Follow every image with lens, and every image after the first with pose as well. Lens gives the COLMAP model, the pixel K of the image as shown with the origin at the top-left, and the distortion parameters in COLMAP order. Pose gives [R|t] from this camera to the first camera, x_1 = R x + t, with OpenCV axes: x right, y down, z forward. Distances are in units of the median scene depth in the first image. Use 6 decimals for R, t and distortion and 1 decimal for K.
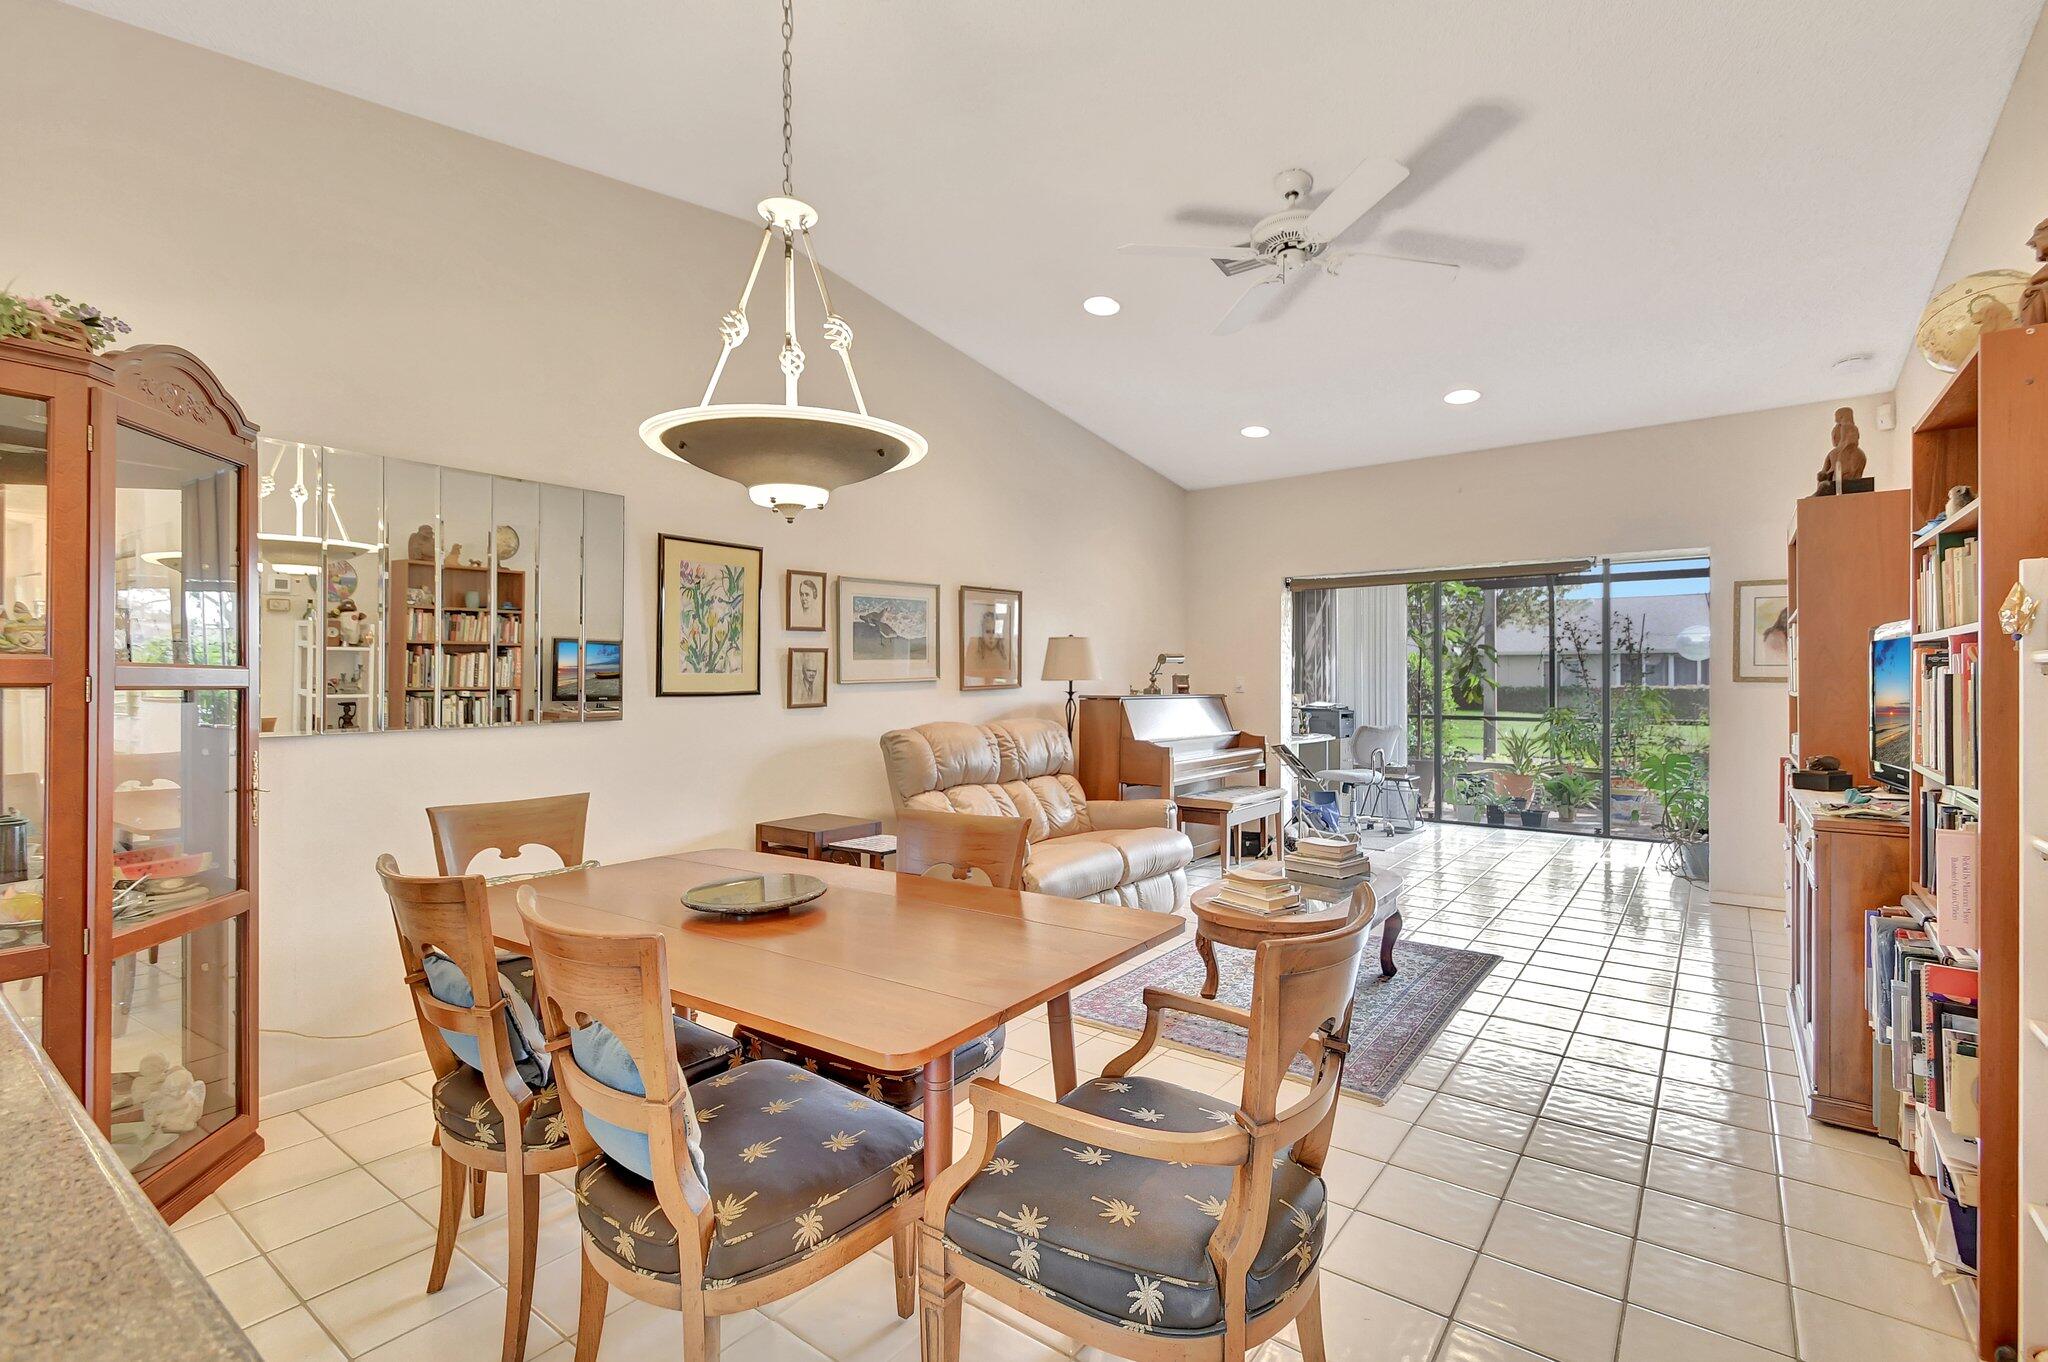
lens RADIAL K [[906.2, 0, 1027.9], [0, 906.2, 676.9], [0, 0, 1]] dist [0.010180, -0.000794]
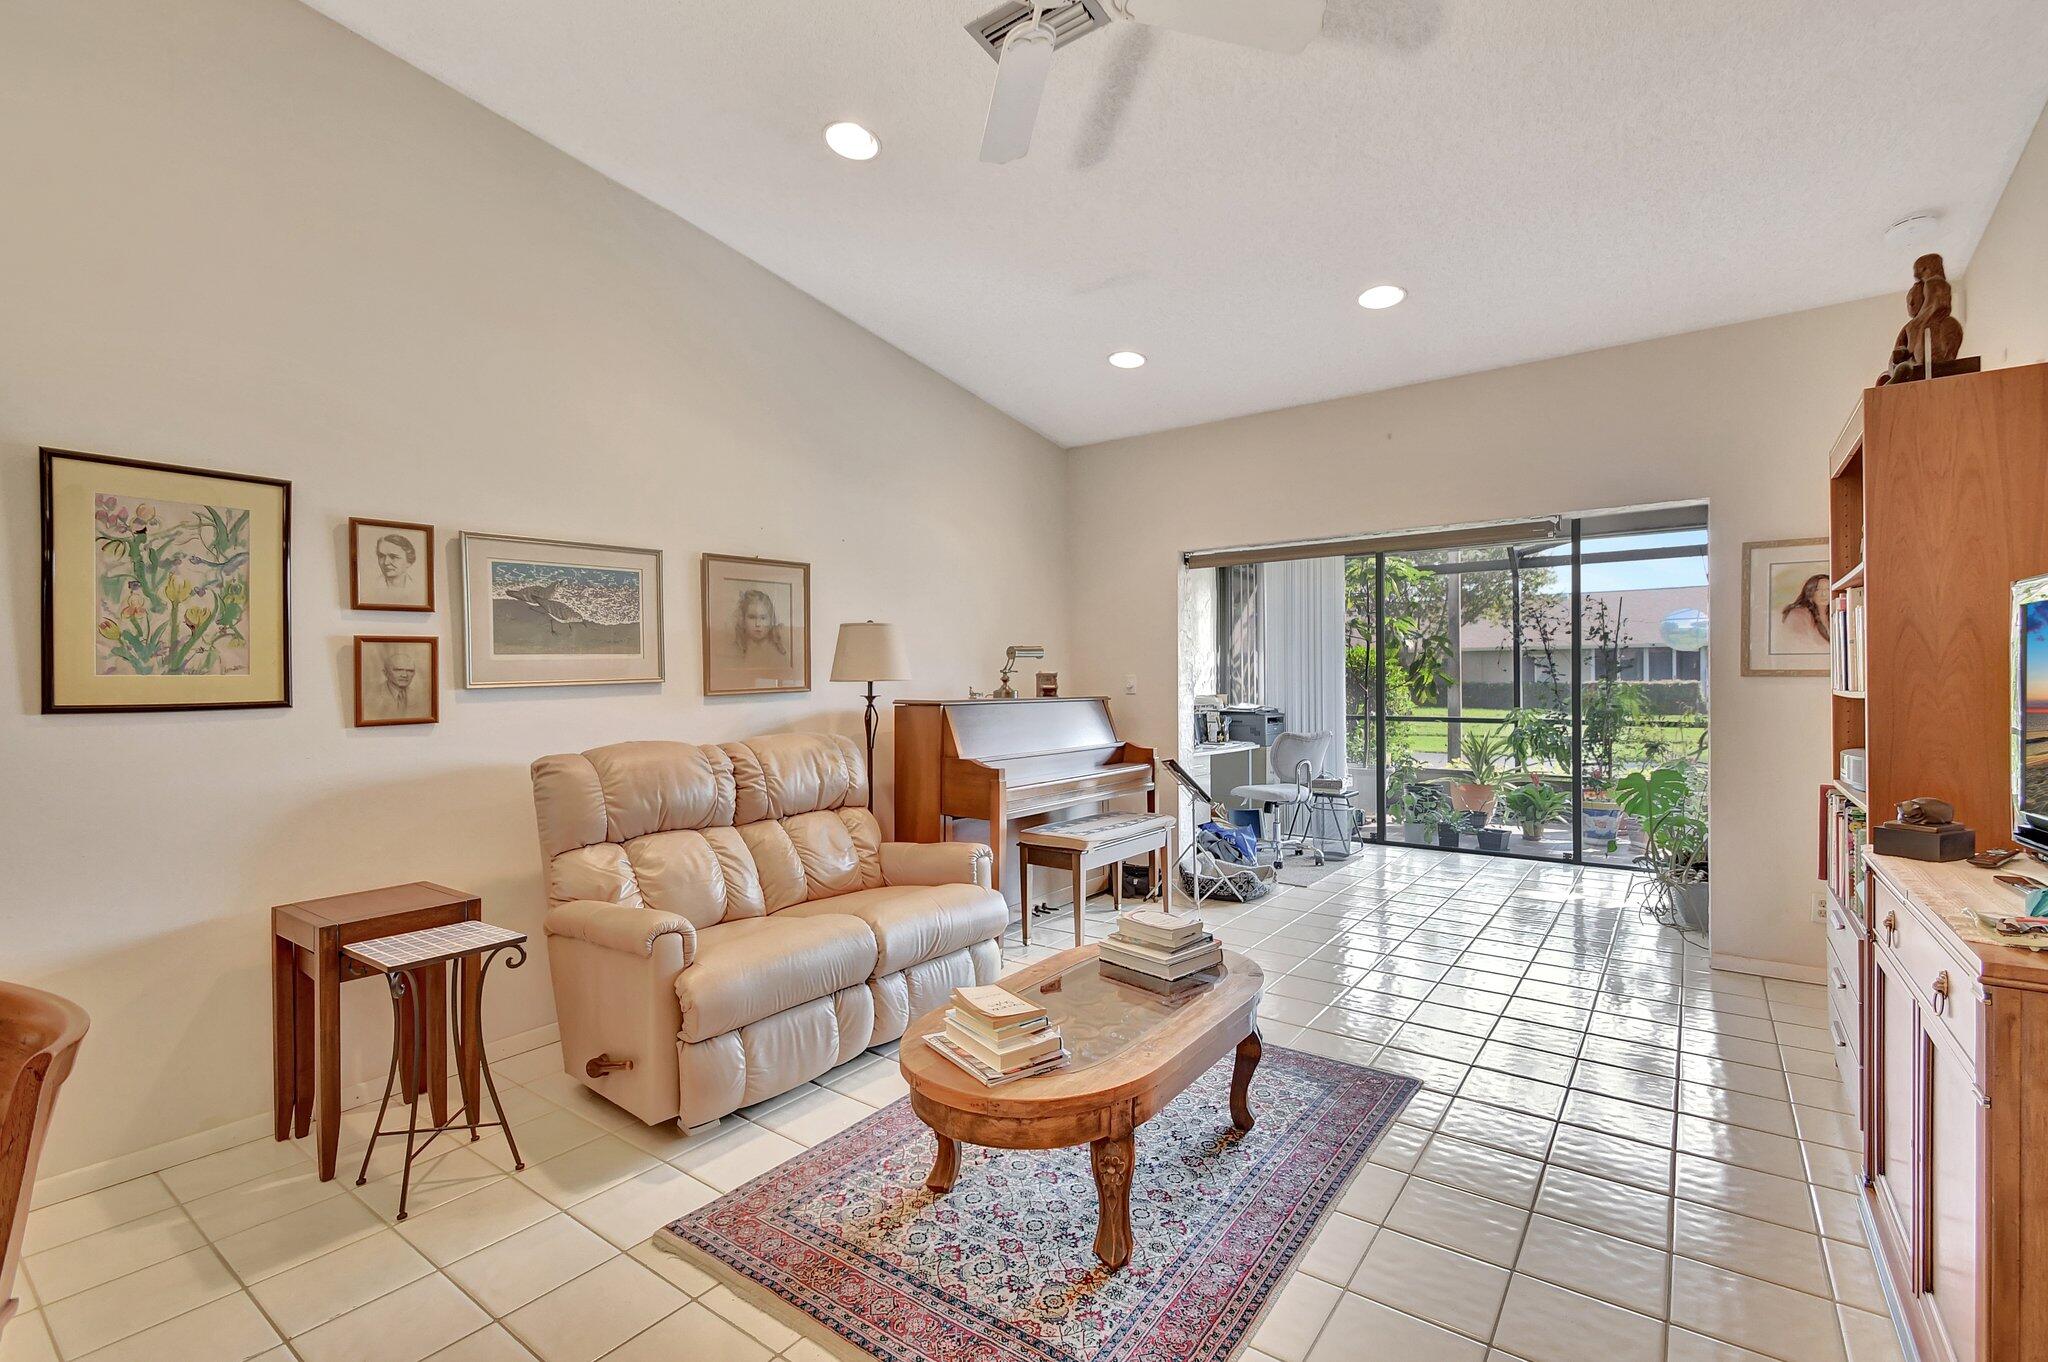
lens RADIAL K [[906.2, 0, 1023.1], [0, 906.2, 678.9], [0, 0, 1]] dist [0.010180, -0.000794]
pose [[0.999850, -0.007347, 0.015692, 0.172252], [0.007306, 0.999970, 0.002726, 0.000953], [-0.015711, -0.002611, 0.999873, 0.260044]]
